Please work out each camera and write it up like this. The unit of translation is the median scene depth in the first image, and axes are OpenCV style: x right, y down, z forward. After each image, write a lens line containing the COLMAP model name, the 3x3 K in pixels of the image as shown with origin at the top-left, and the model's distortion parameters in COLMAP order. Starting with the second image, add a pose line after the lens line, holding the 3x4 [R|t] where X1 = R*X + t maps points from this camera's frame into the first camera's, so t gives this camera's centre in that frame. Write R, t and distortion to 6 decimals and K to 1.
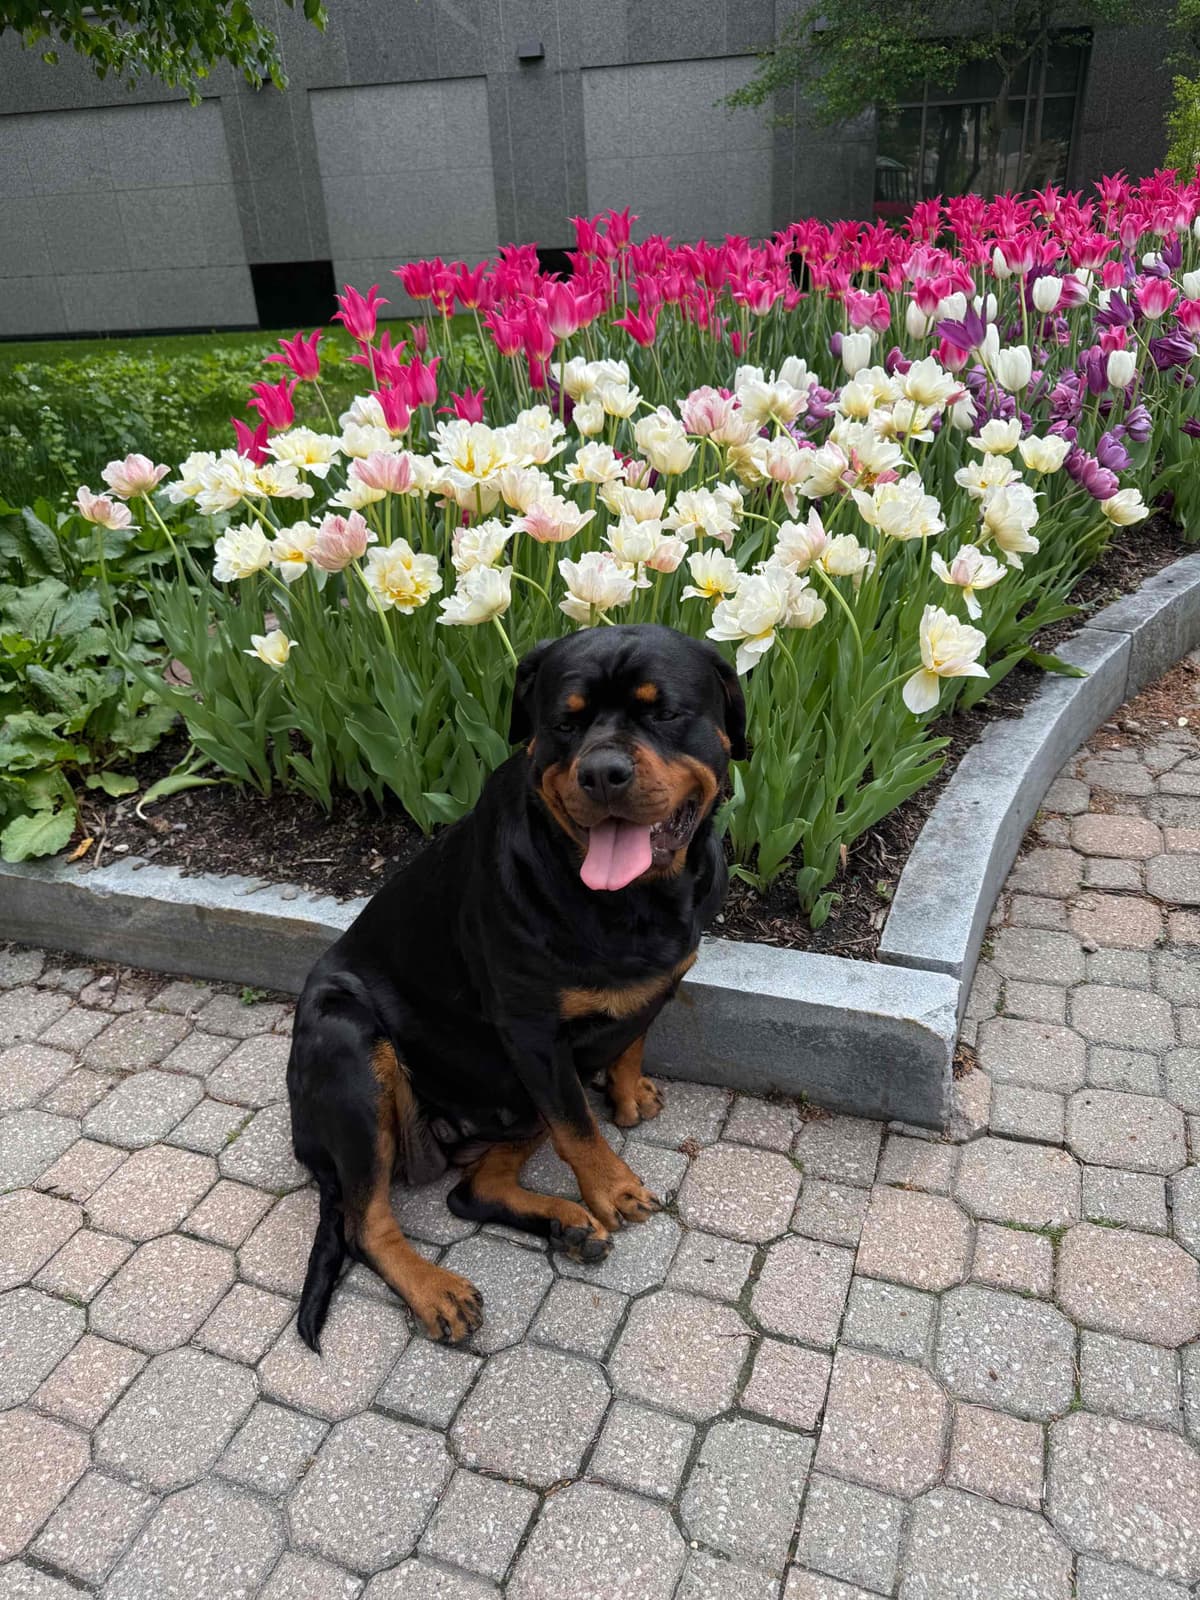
lens RADIAL K [[1120.2, 0, 608.2], [0, 1120.2, 789.3], [0, 0, 1]] dist [0.007047, -0.010781]
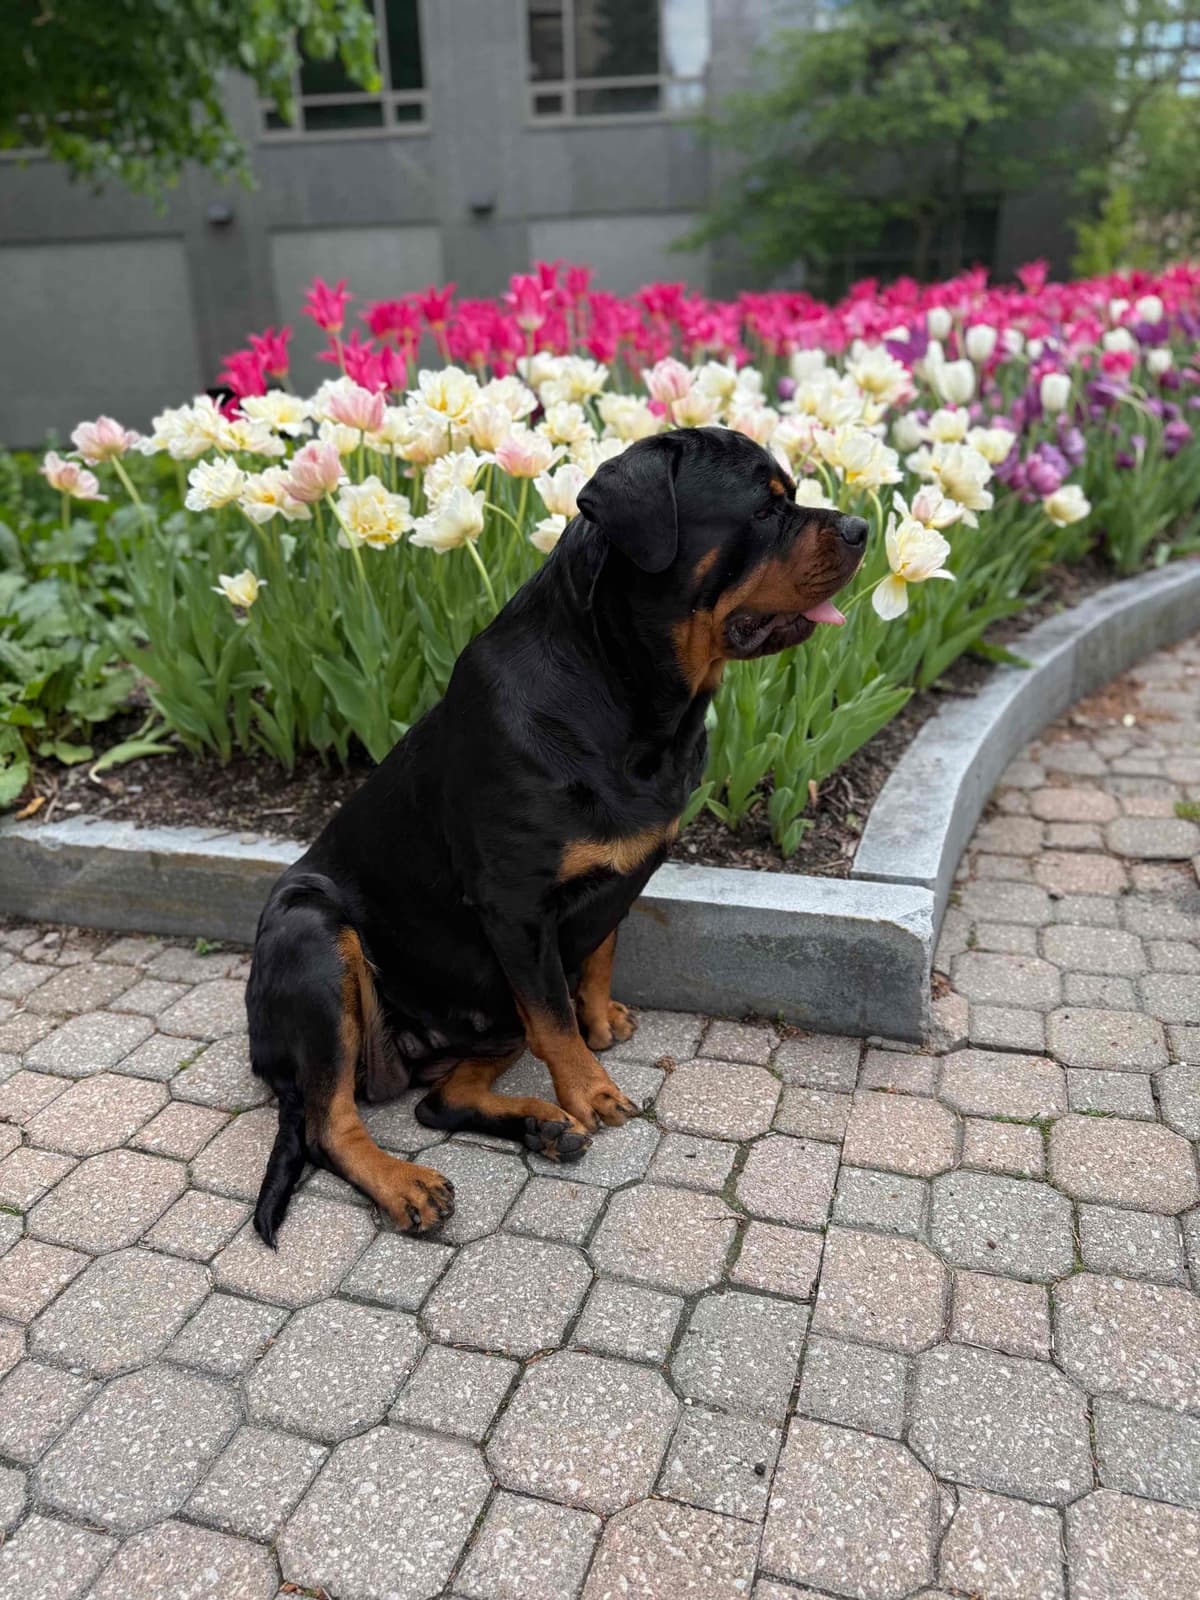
lens RADIAL K [[1118.4, 0, 600.0], [0, 1118.4, 800.0], [0, 0, 1]] dist [0.005716, -0.010844]
pose [[0.998927, 0.005358, 0.046007, -0.031105], [-0.000454, 0.994370, -0.105960, 0.204240], [-0.046316, 0.105826, 0.993305, 0.019457]]
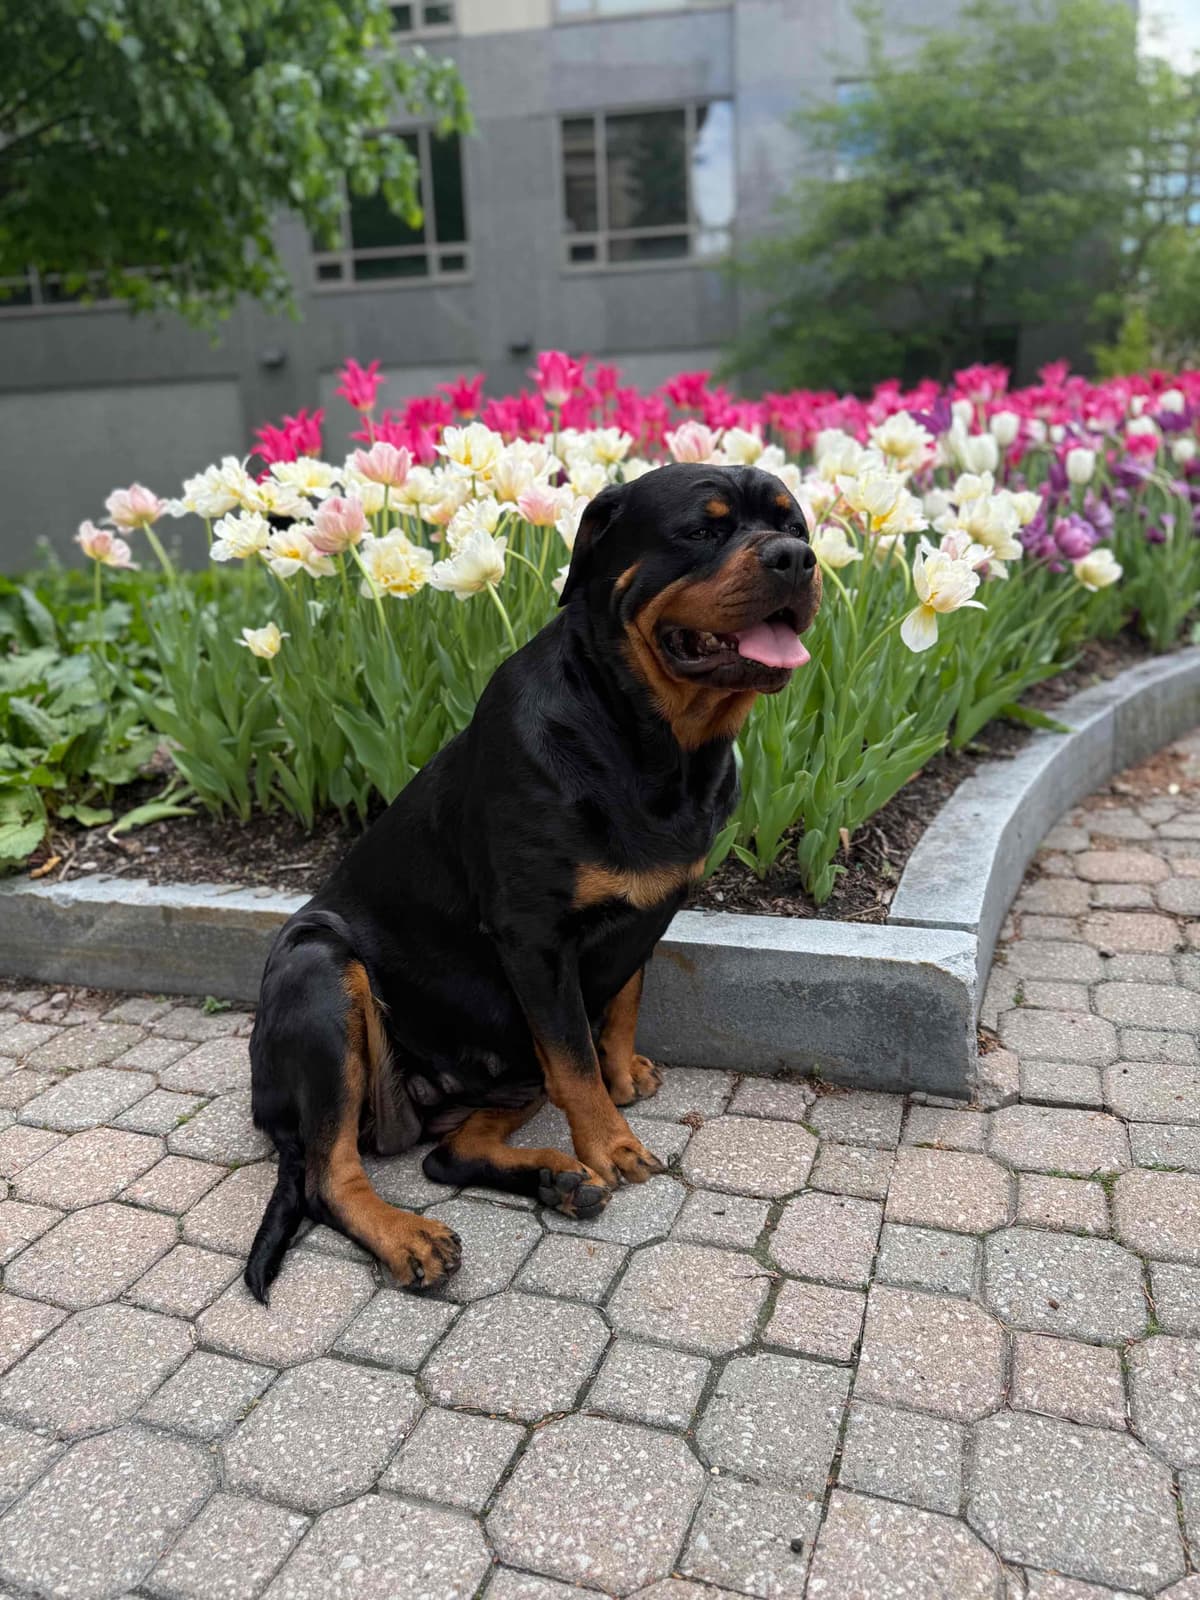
lens RADIAL K [[1118.4, 0, 600.0], [0, 1118.4, 800.0], [0, 0, 1]] dist [0.005716, -0.010844]
pose [[0.999887, 0.006200, 0.013710, -0.016530], [-0.003157, 0.977318, -0.211752, 0.271327], [-0.014712, 0.211685, 0.977227, 0.067675]]
